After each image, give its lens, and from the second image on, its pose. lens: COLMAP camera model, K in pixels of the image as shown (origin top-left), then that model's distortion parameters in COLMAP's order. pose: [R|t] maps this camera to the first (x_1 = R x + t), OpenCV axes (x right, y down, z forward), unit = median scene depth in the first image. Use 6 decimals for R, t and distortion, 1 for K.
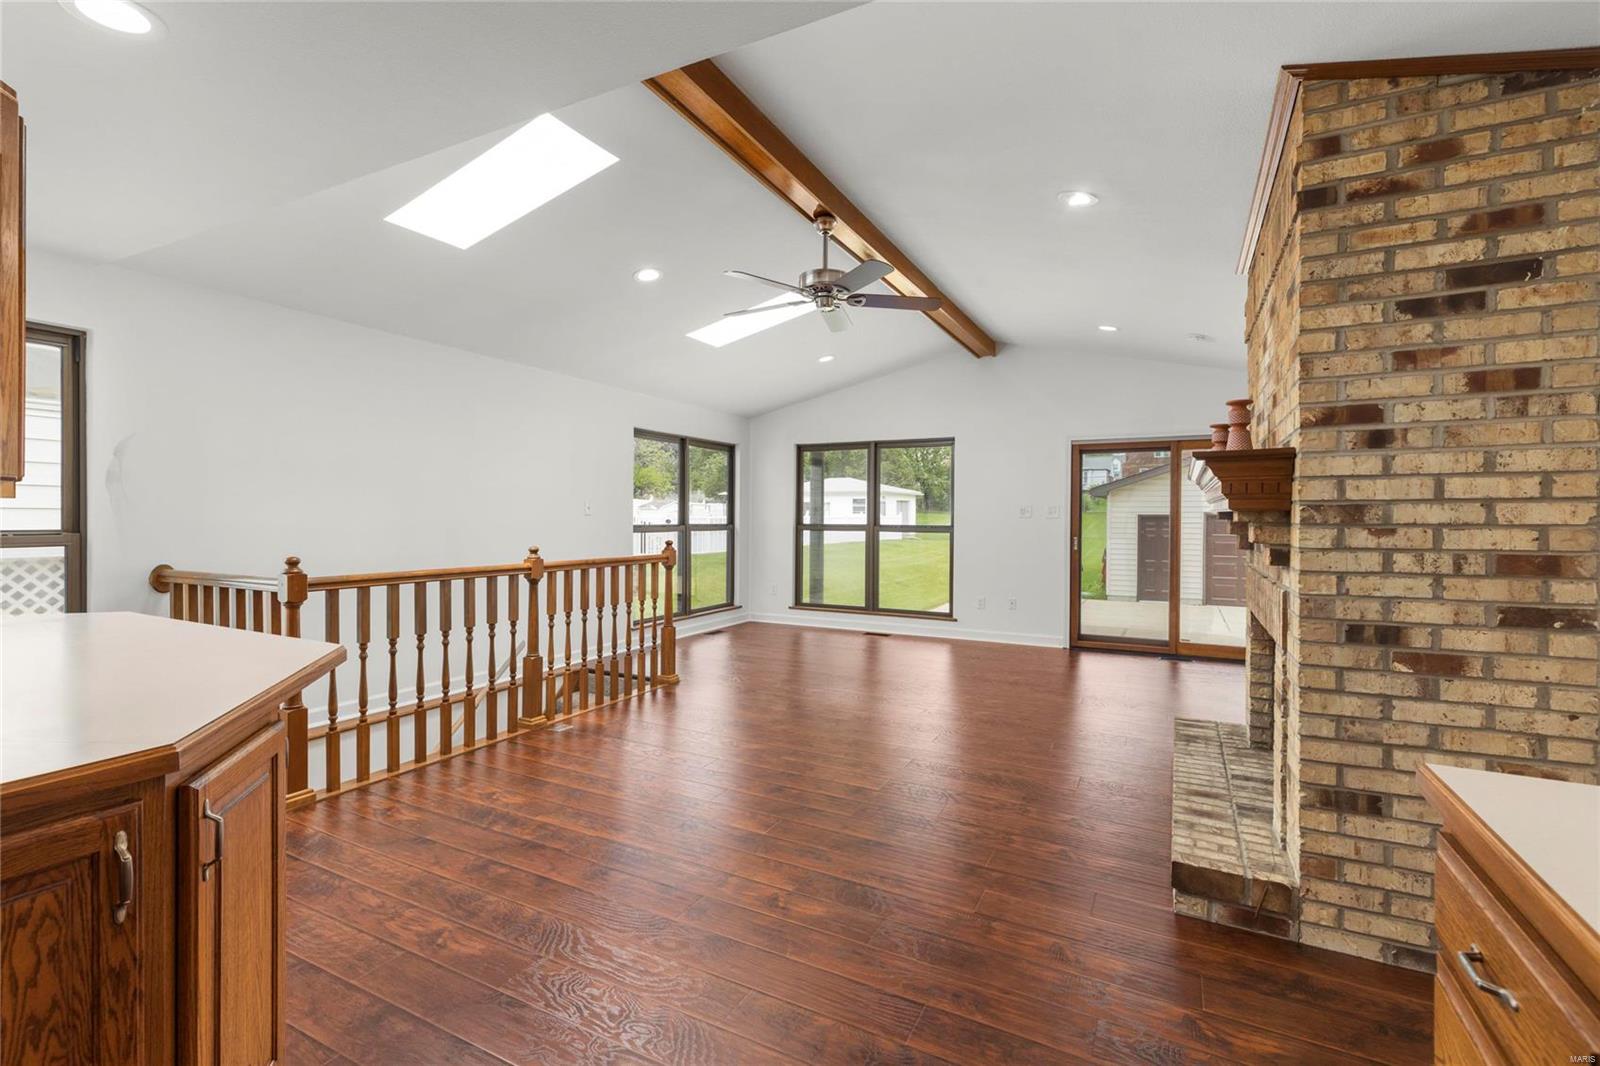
lens RADIAL K [[727.8, 0, 792.2], [0, 727.8, 523.7], [0, 0, 1]] dist [0.004438, -0.000850]
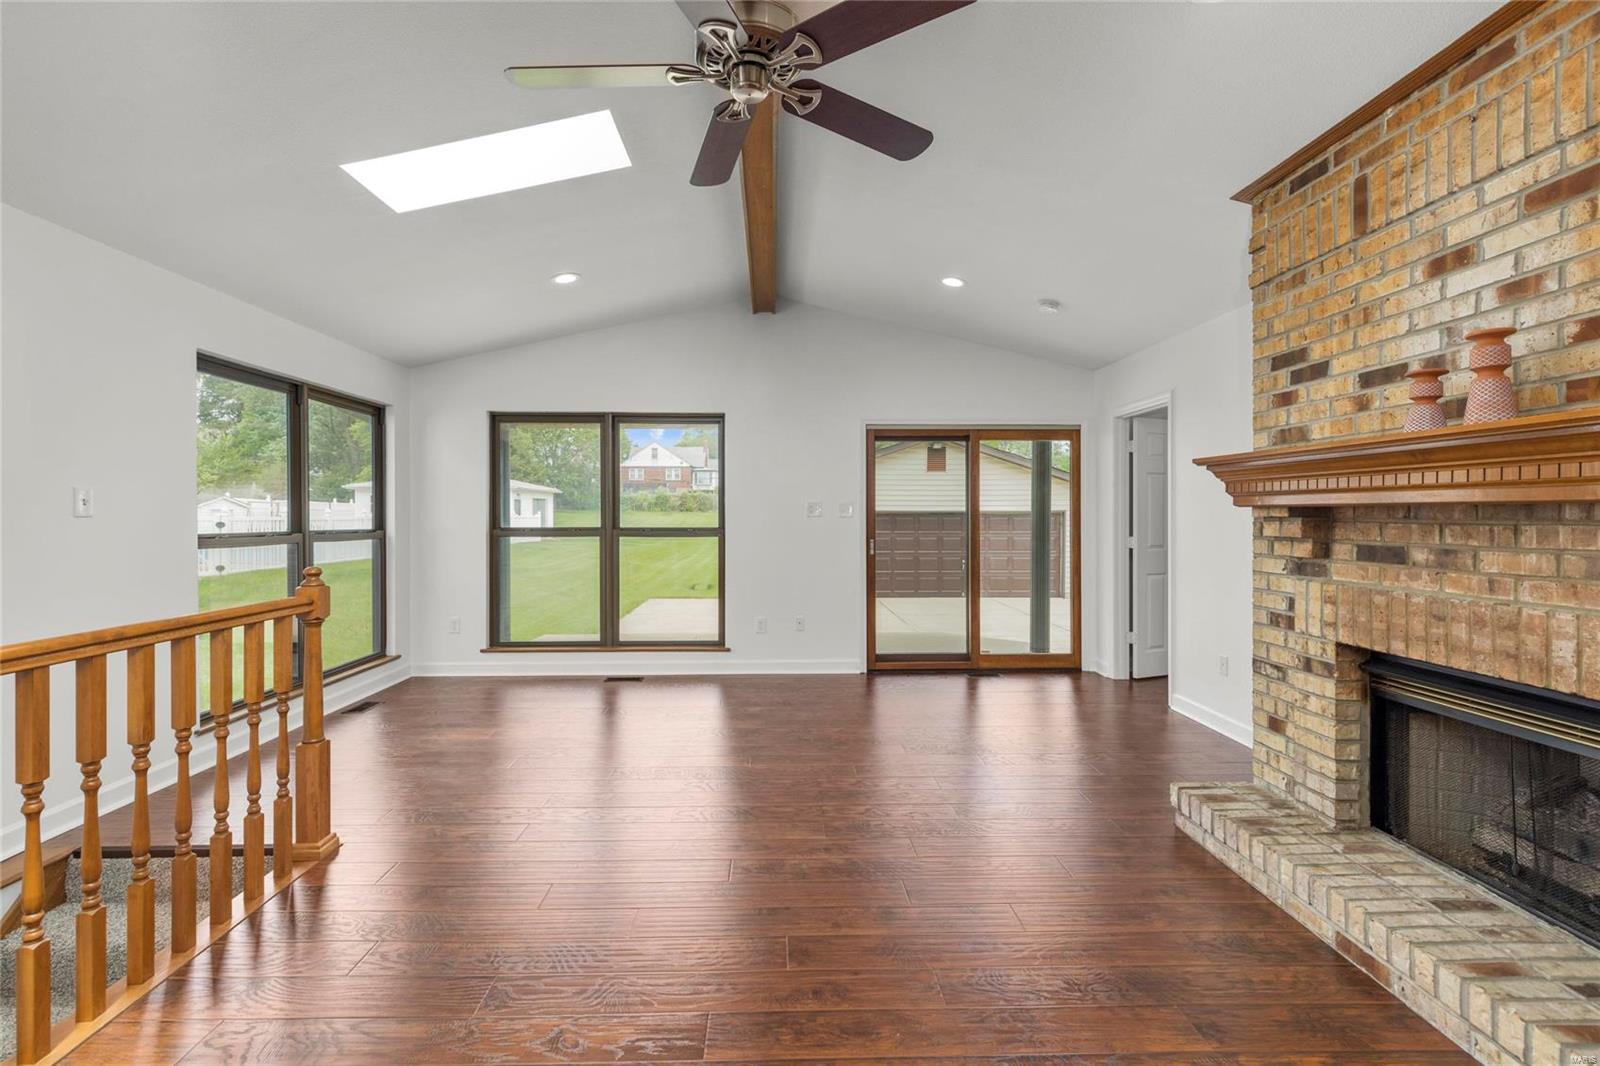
lens RADIAL K [[727.8, 0, 794.5], [0, 727.8, 519.9], [0, 0, 1]] dist [0.004438, -0.000850]
pose [[0.870630, -0.008838, 0.491858, -0.284143], [0.011290, 0.999934, -0.002017, -0.008785], [-0.491808, 0.007309, 0.870673, 0.910352]]
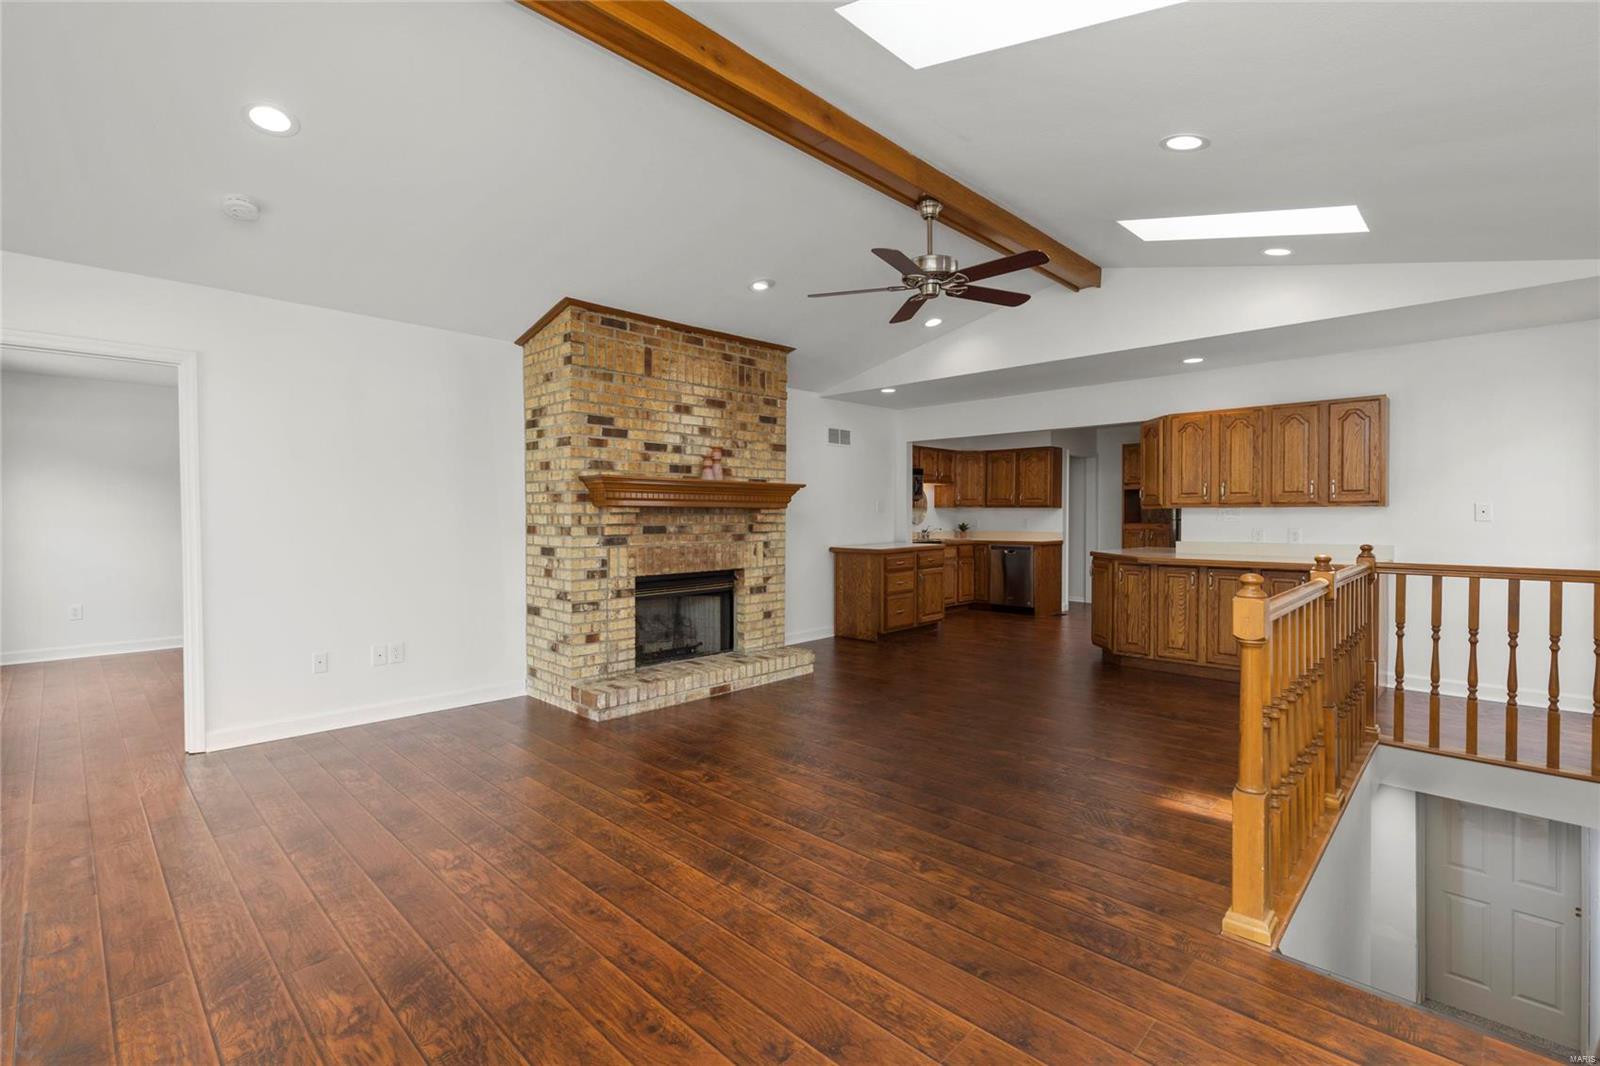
lens RADIAL K [[727.8, 0, 787.8], [0, 727.8, 524.9], [0, 0, 1]] dist [0.004438, -0.000850]
pose [[-0.959660, -0.006157, 0.281097, 0.032250], [0.001047, 0.999675, 0.025471, -0.030193], [-0.281163, 0.024737, -0.959341, 4.472805]]
